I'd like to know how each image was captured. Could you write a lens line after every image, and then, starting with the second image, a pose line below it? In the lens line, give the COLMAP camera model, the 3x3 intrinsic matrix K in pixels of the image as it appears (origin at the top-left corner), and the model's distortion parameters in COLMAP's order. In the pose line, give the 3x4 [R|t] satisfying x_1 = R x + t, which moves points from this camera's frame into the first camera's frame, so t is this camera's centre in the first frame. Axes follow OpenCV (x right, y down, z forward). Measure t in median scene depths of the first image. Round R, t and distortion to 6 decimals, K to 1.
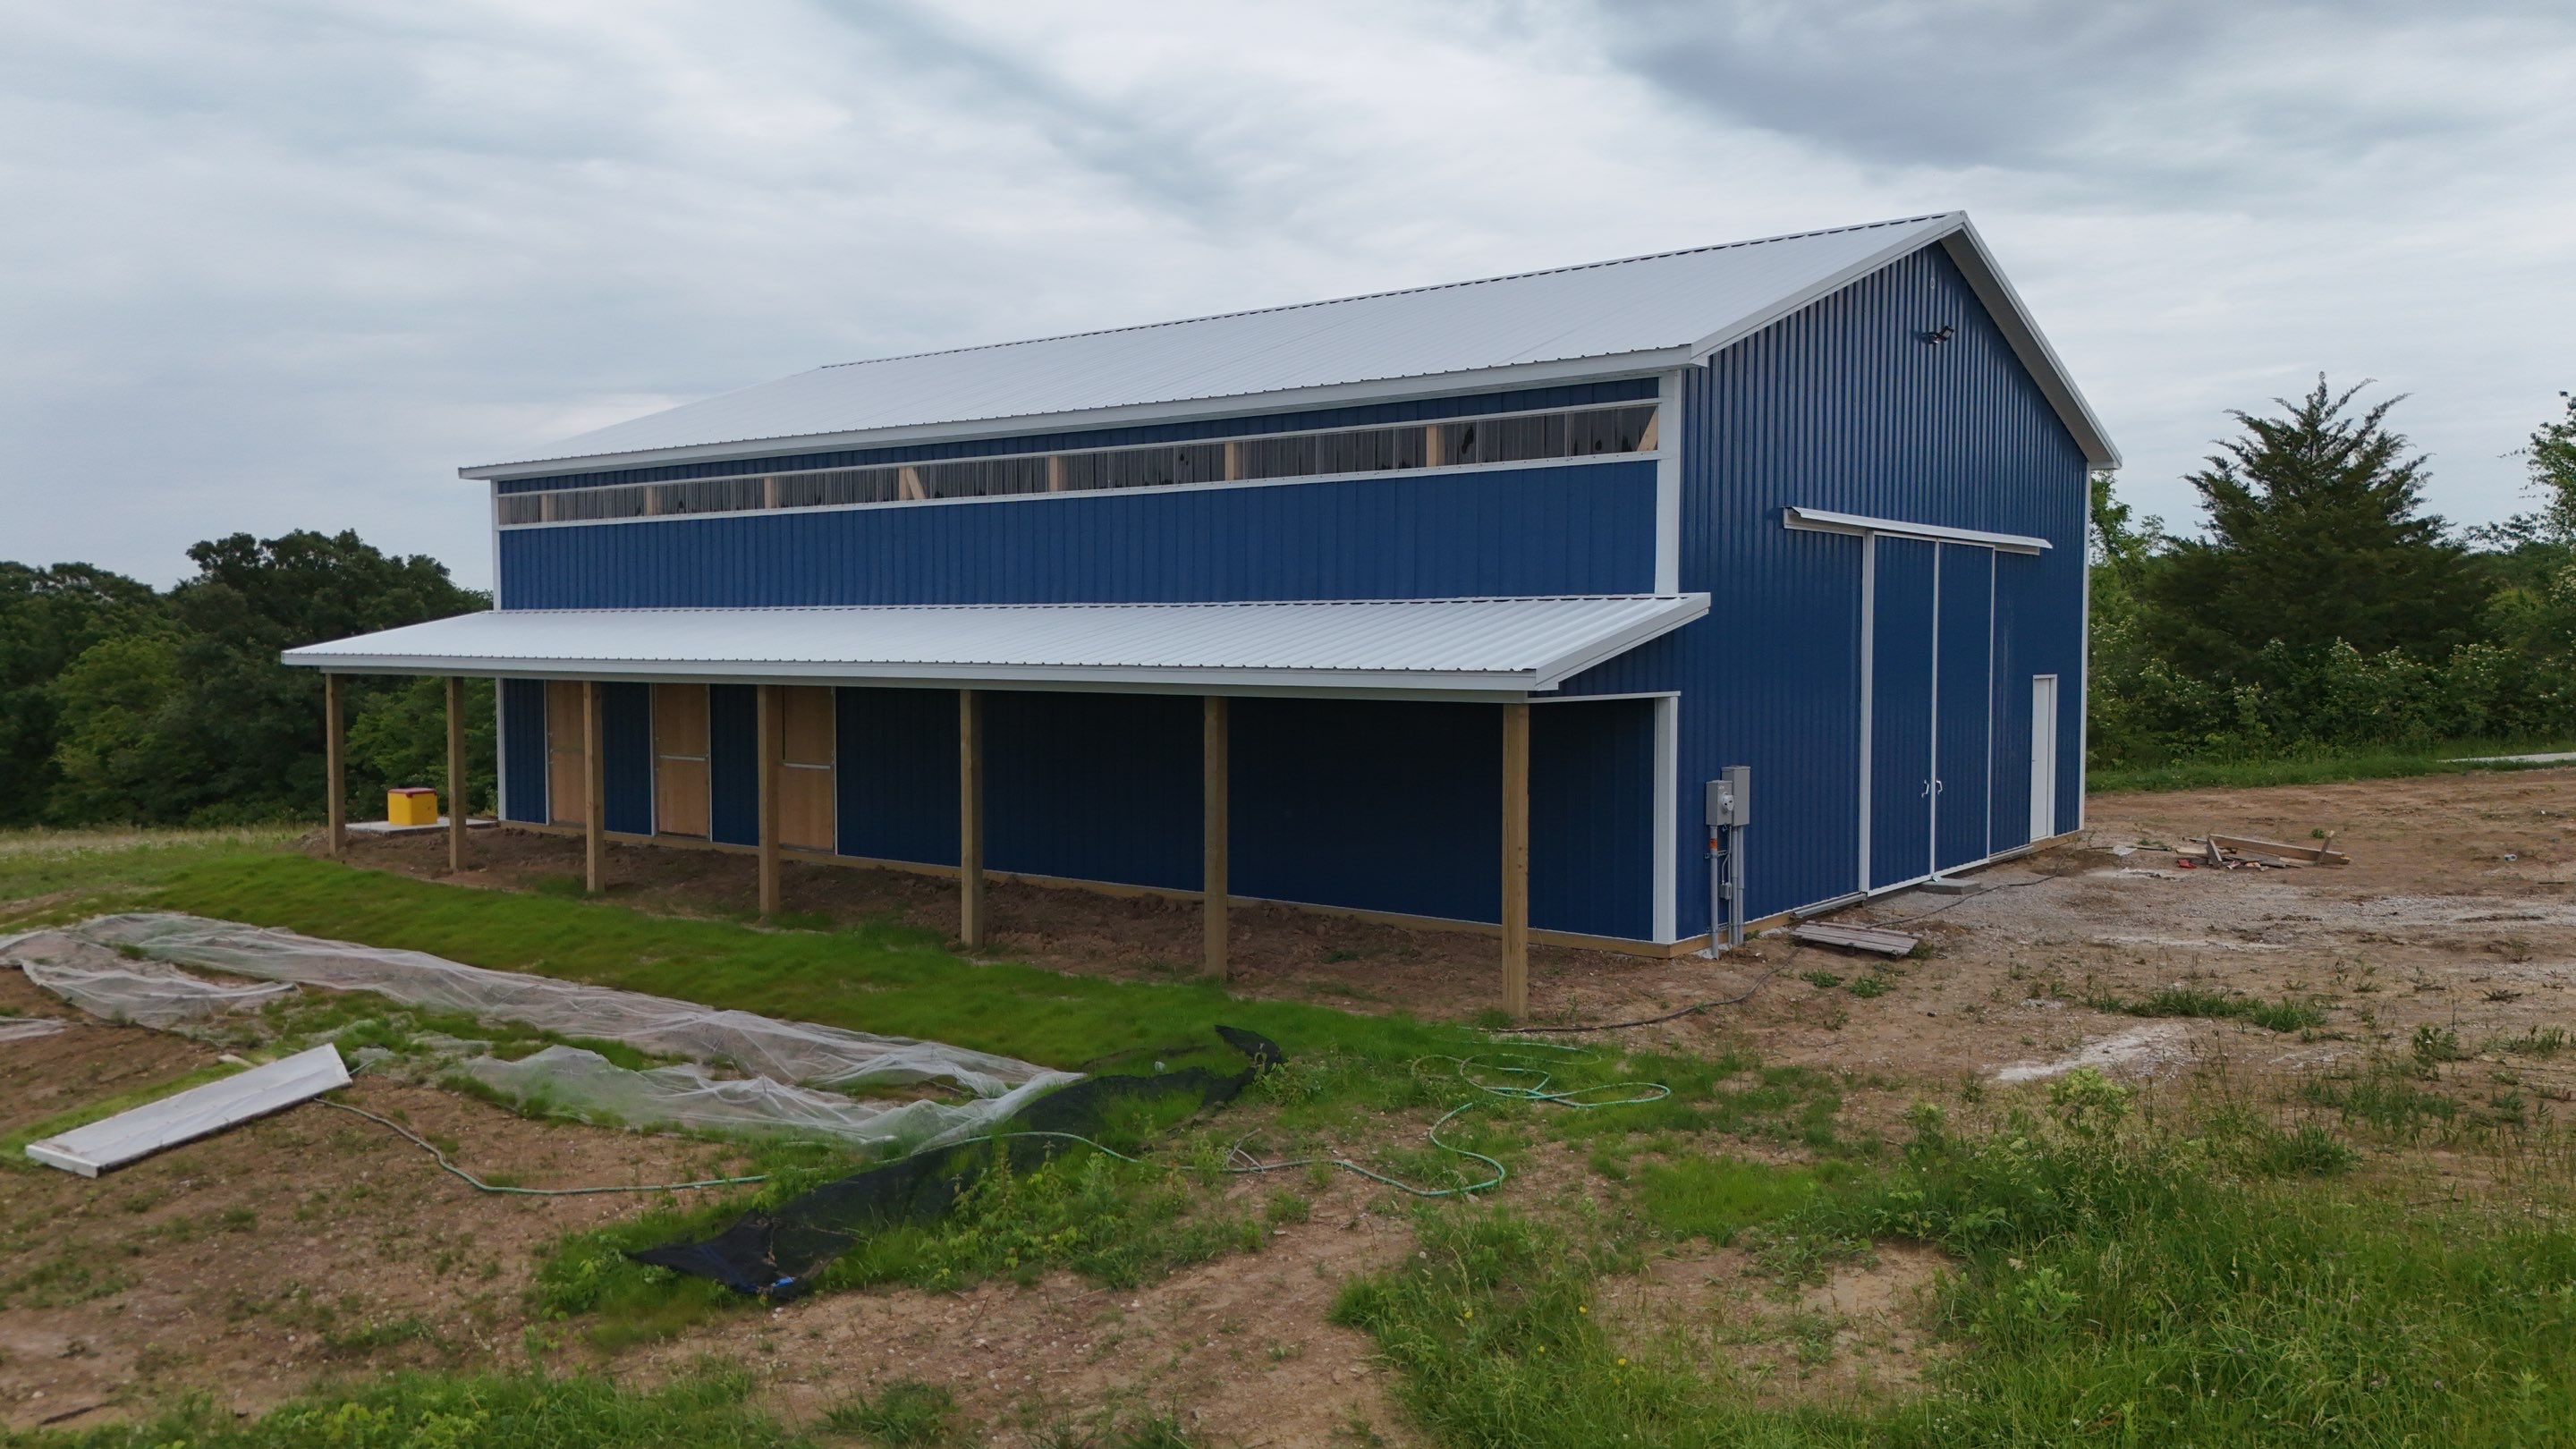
lens RADIAL K [[1922.5, 0, 1288.0], [0, 1922.5, 724.5], [0, 0, 1]] dist [0.031722, -0.003870]
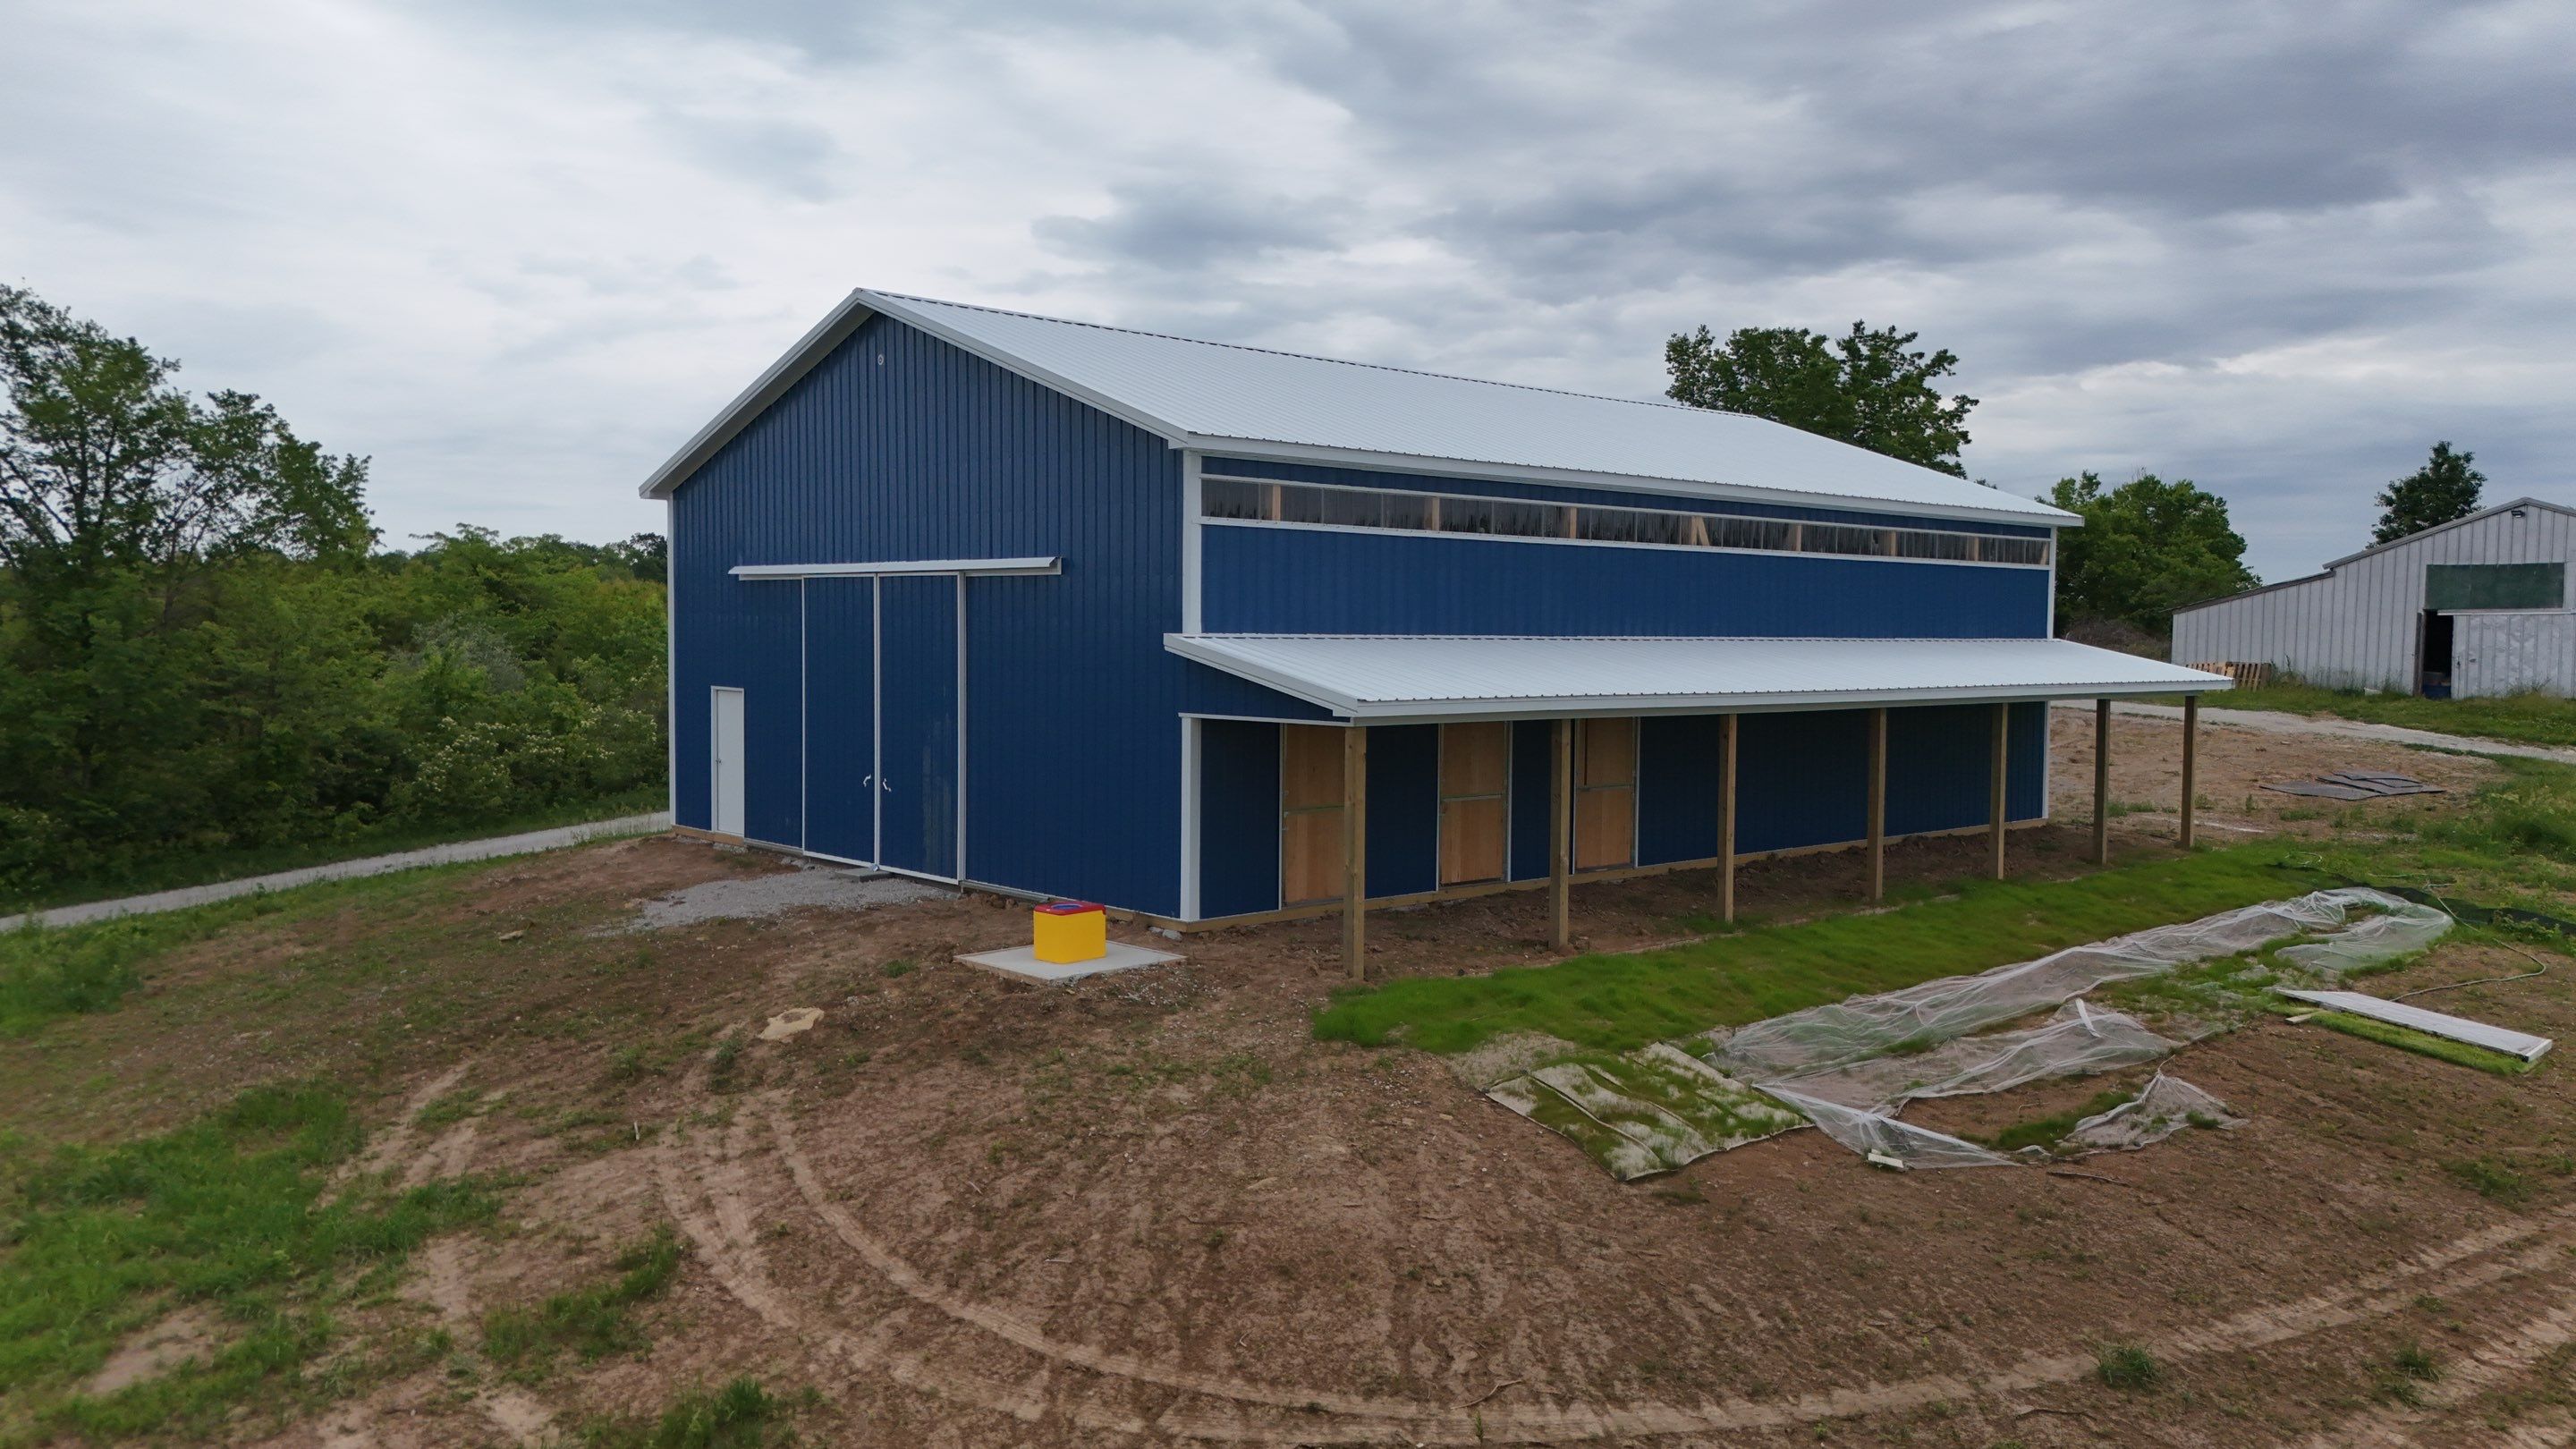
lens RADIAL K [[1903.7, 0, 1288.0], [0, 1903.7, 724.5], [0, 0, 1]] dist [0.063474, -0.061890]
pose [[0.175834, -0.046280, 0.983331, -1.862989], [0.037358, 0.998488, 0.040313, -0.087996], [-0.983711, 0.029647, 0.177297, 1.413265]]
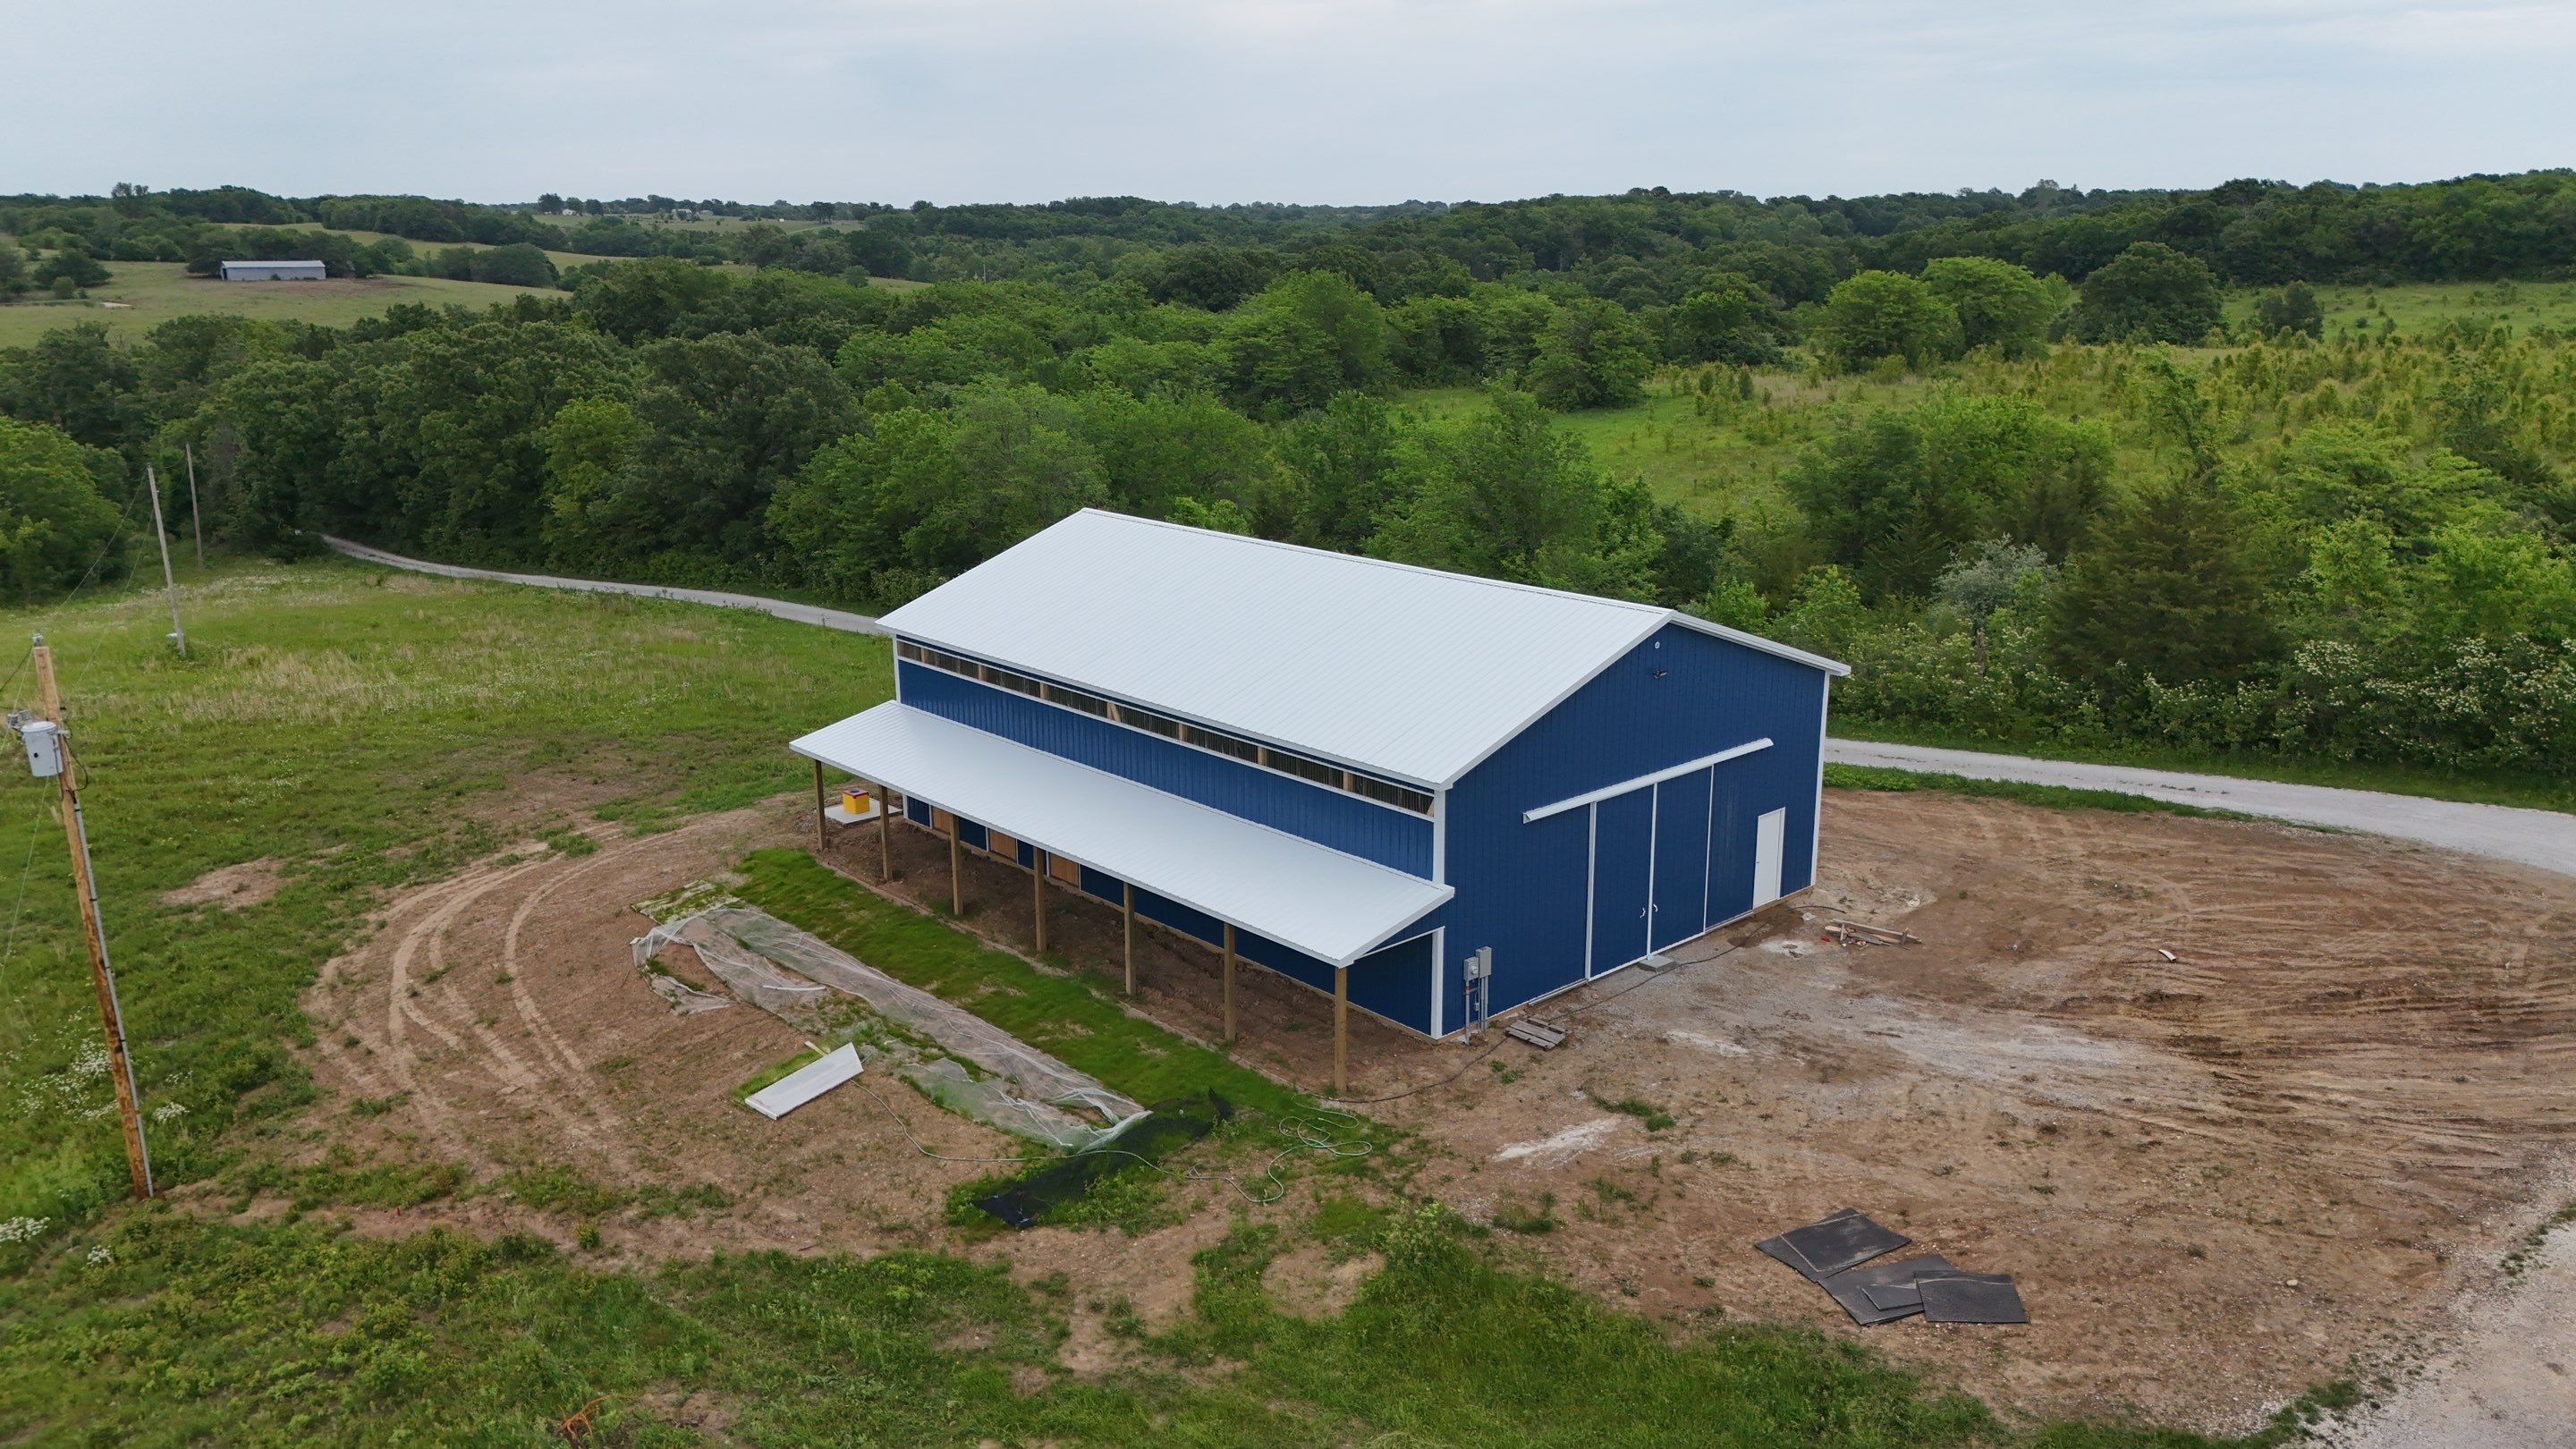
lens RADIAL K [[1896.5, 0, 1288.0], [0, 1896.5, 724.5], [0, 0, 1]] dist [0.103293, -0.162995]
pose [[0.985442, 0.041160, -0.164956, 0.372465], [-0.005477, 0.977434, 0.211172, -0.681015], [0.169925, -0.207194, 0.963429, -1.010280]]
